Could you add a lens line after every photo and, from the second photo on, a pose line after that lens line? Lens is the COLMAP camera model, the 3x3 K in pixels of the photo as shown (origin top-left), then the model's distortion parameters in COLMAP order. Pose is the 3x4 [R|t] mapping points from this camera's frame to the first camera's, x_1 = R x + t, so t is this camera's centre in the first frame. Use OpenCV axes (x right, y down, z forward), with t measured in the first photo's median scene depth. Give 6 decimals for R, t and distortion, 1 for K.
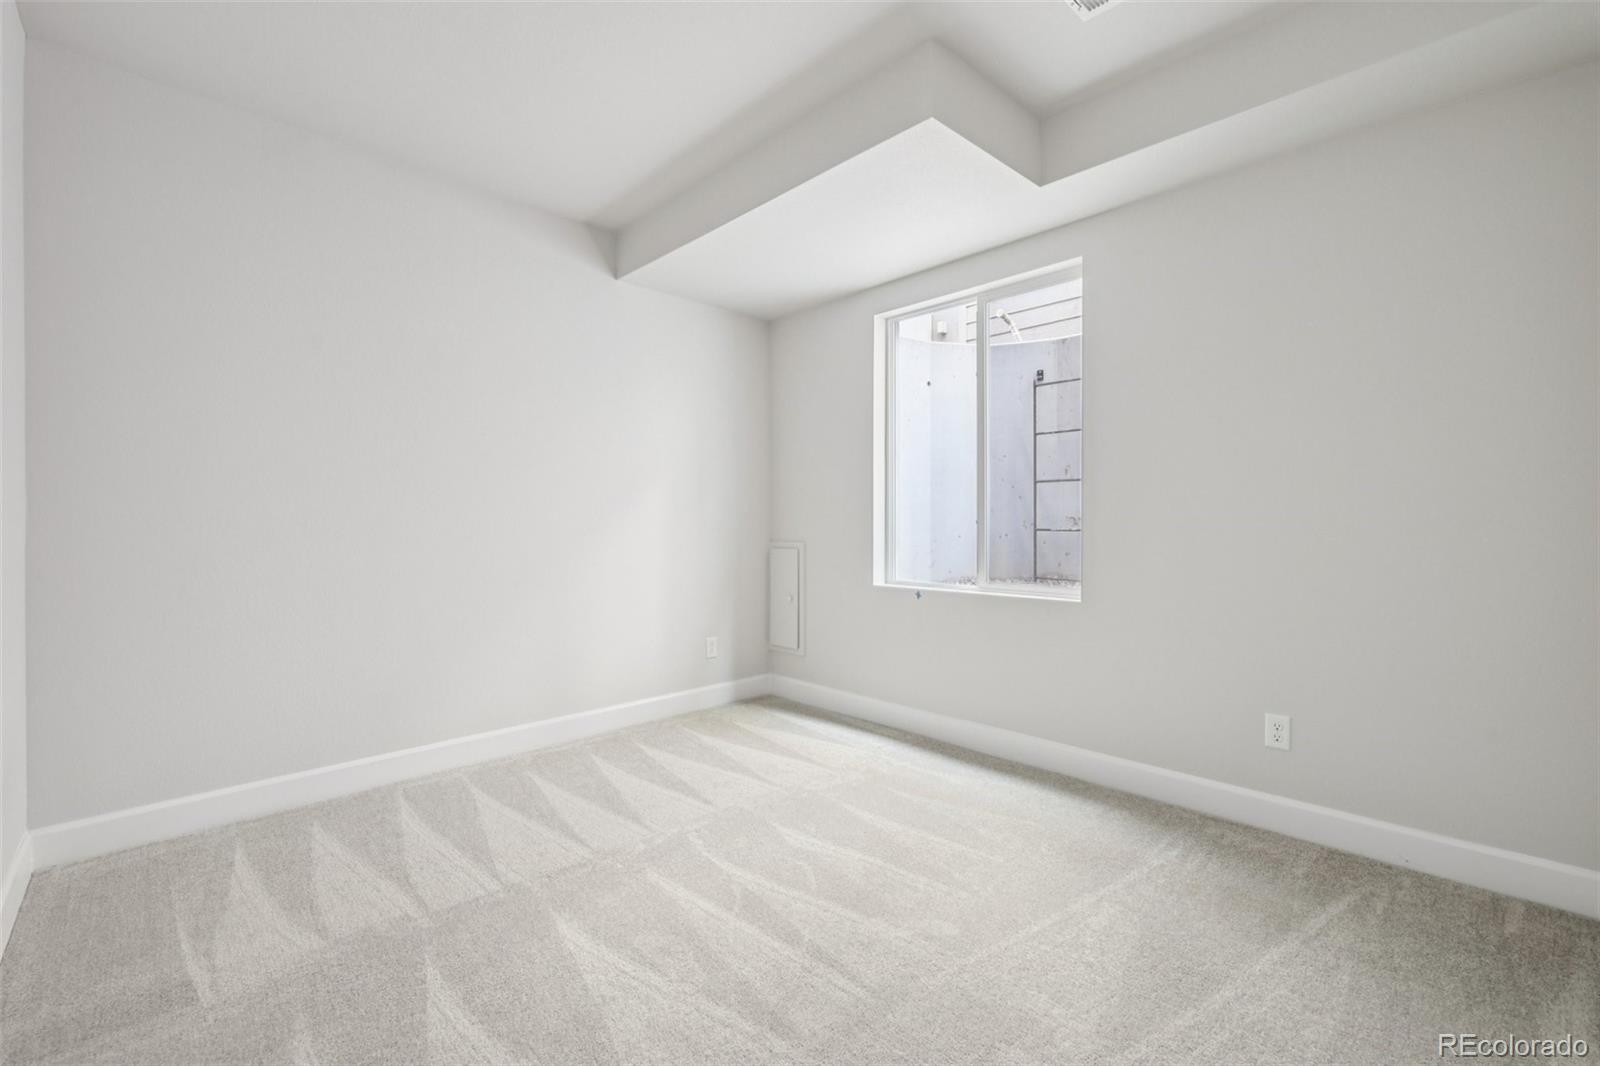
lens RADIAL K [[704.5, 0, 800.8], [0, 704.5, 522.2], [0, 0, 1]] dist [-0.001762, -0.000459]
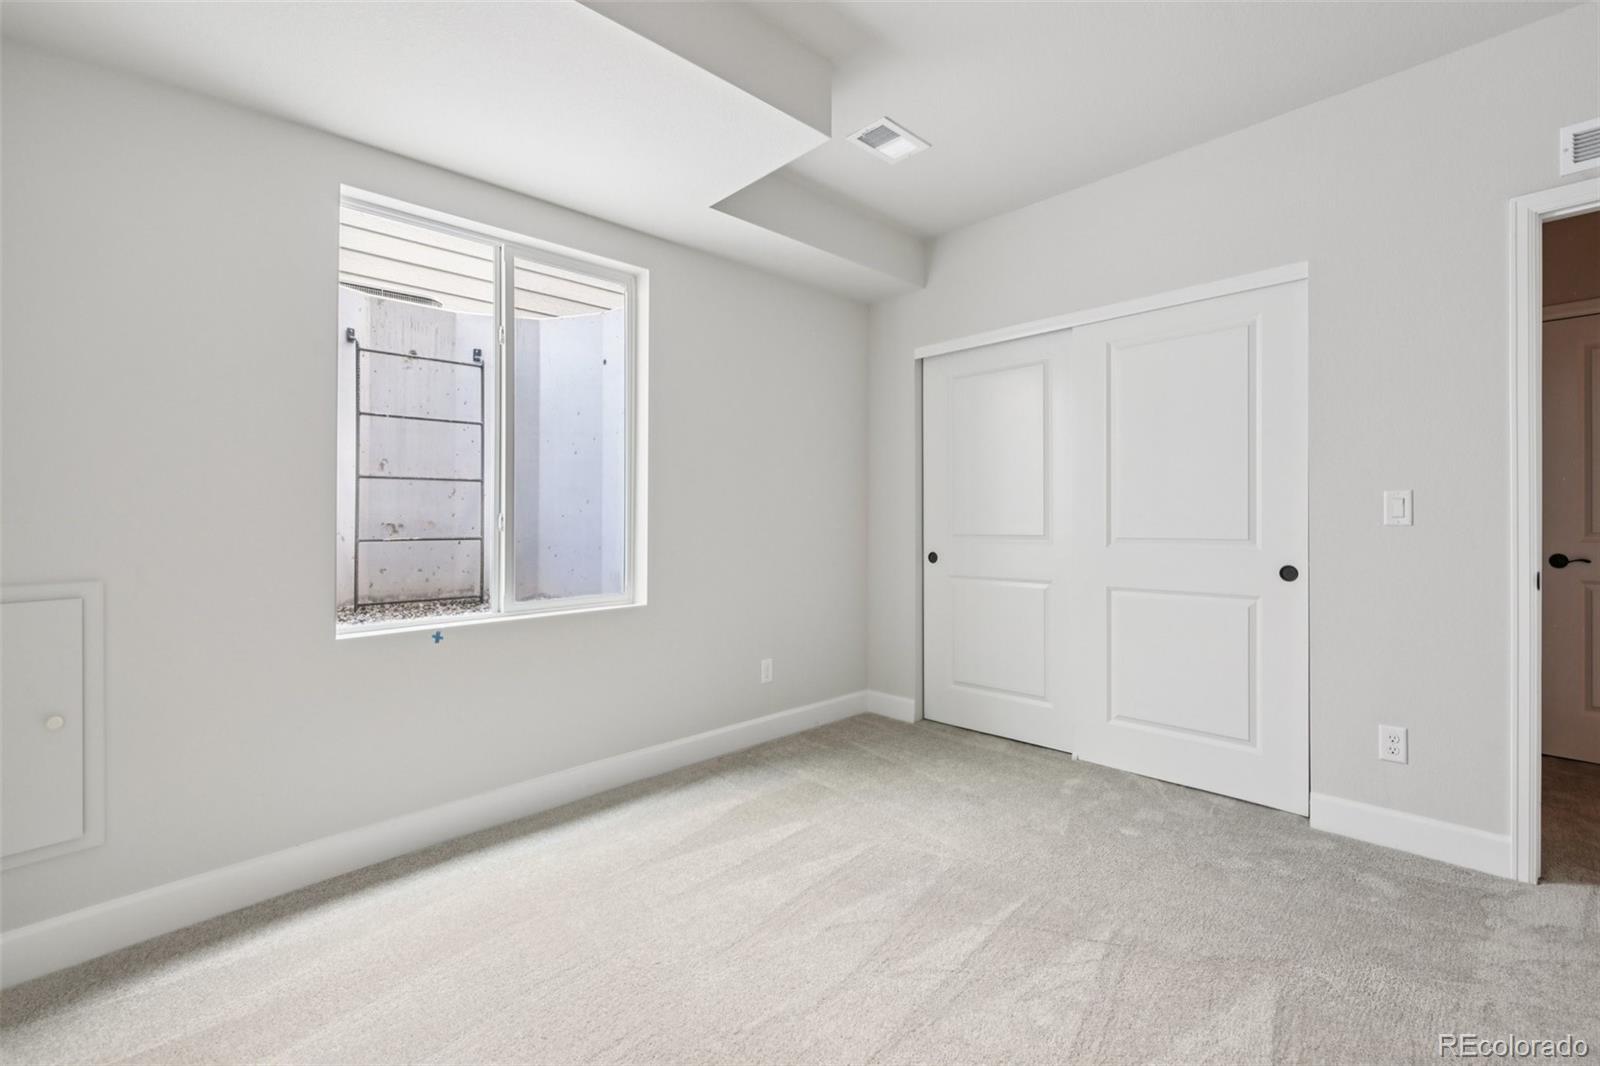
lens RADIAL K [[704.5, 0, 800.6], [0, 704.5, 528.4], [0, 0, 1]] dist [-0.001762, -0.000459]
pose [[-0.029441, -0.008207, 0.999533, -0.578072], [0.010661, 0.999907, 0.008524, -0.005051], [-0.999510, 0.010907, -0.029350, 0.732547]]
